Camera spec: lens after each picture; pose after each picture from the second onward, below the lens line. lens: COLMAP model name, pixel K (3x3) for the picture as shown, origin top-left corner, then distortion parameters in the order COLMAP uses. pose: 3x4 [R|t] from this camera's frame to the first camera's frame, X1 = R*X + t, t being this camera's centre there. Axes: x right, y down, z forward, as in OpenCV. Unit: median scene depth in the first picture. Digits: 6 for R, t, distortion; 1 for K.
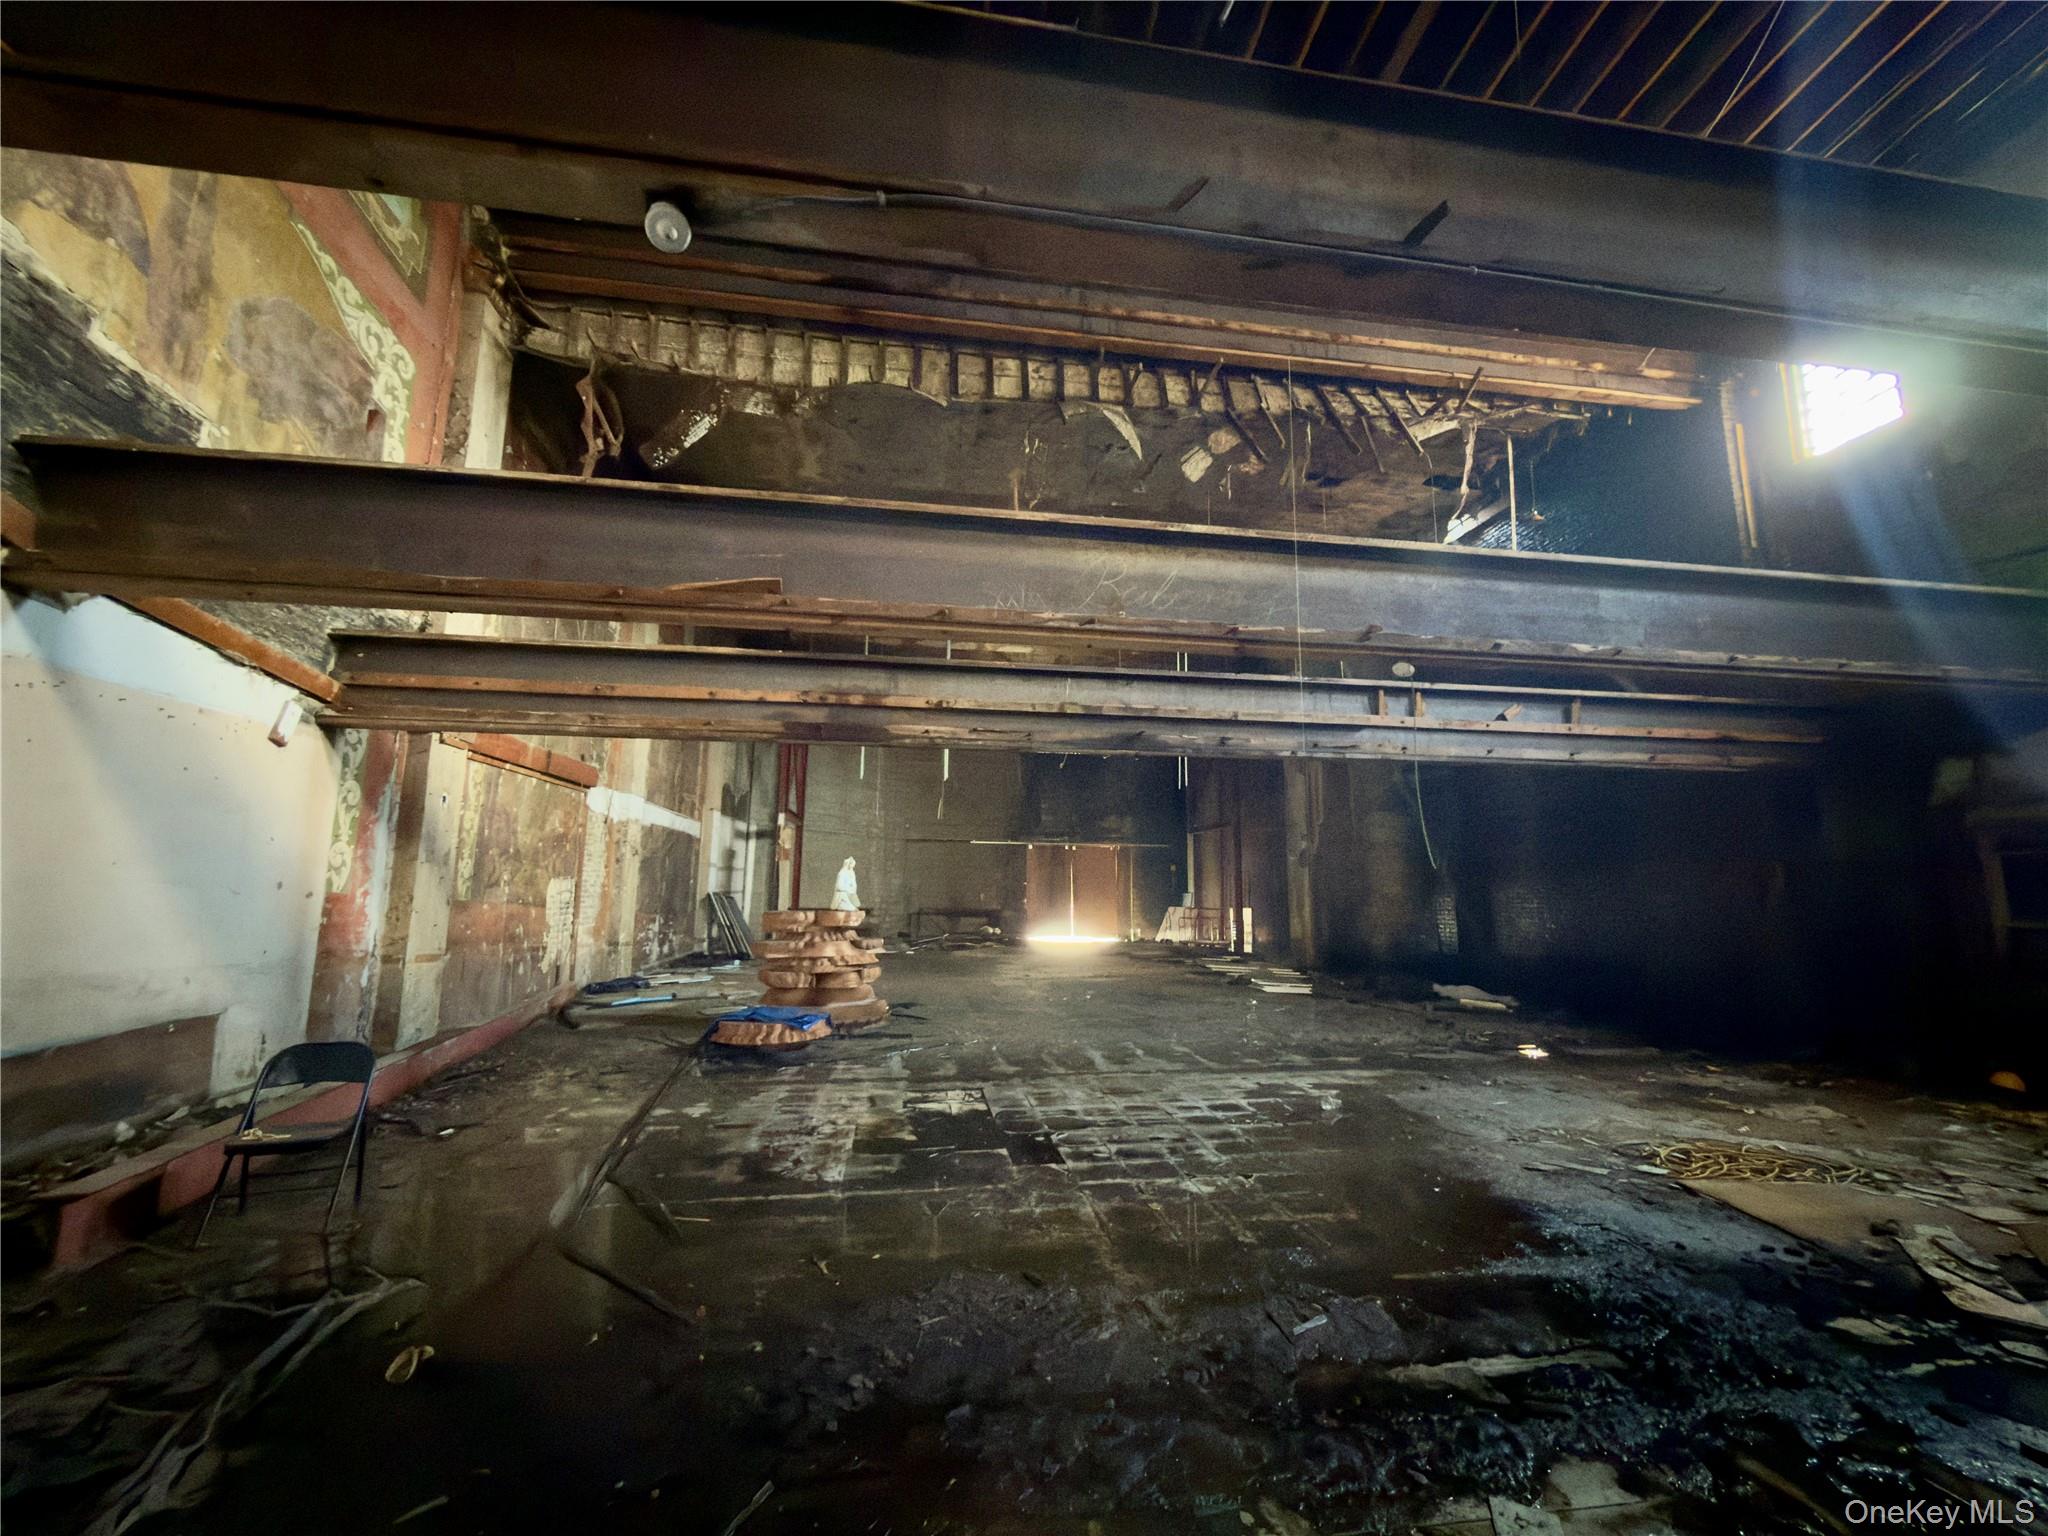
lens RADIAL K [[814.5, 0, 1021.9], [0, 814.5, 770.0], [0, 0, 1]] dist [0.000579, -0.000408]
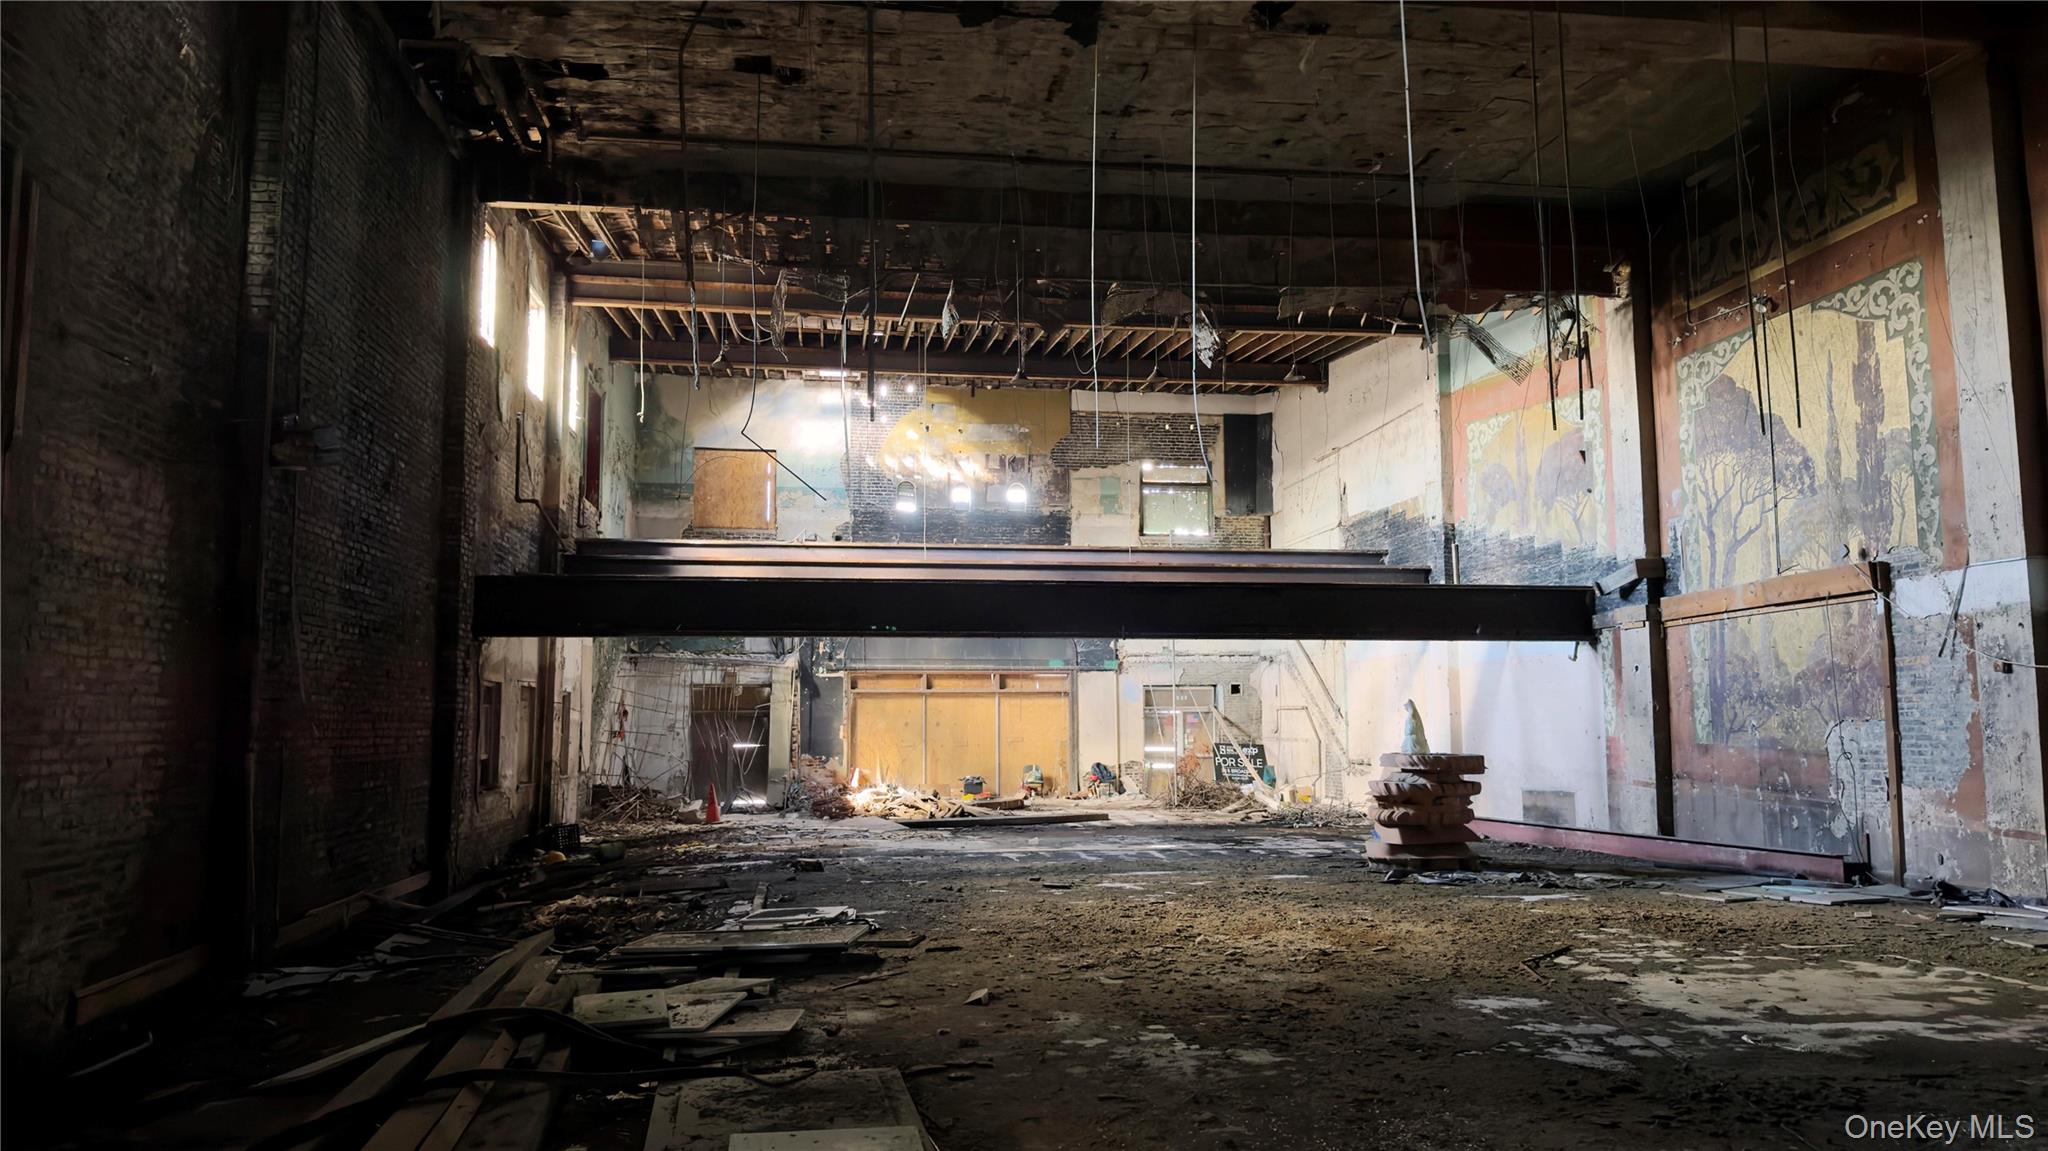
lens RADIAL K [[1416.4, 0, 1010.1], [0, 1416.4, 582.7], [0, 0, 1]] dist [0.076410, -0.103953]
pose [[-0.999881, -0.000952, 0.015388, 0.223598], [-0.004750, 0.968564, -0.248721, 0.369655], [-0.014667, -0.248765, -0.968453, 2.502288]]
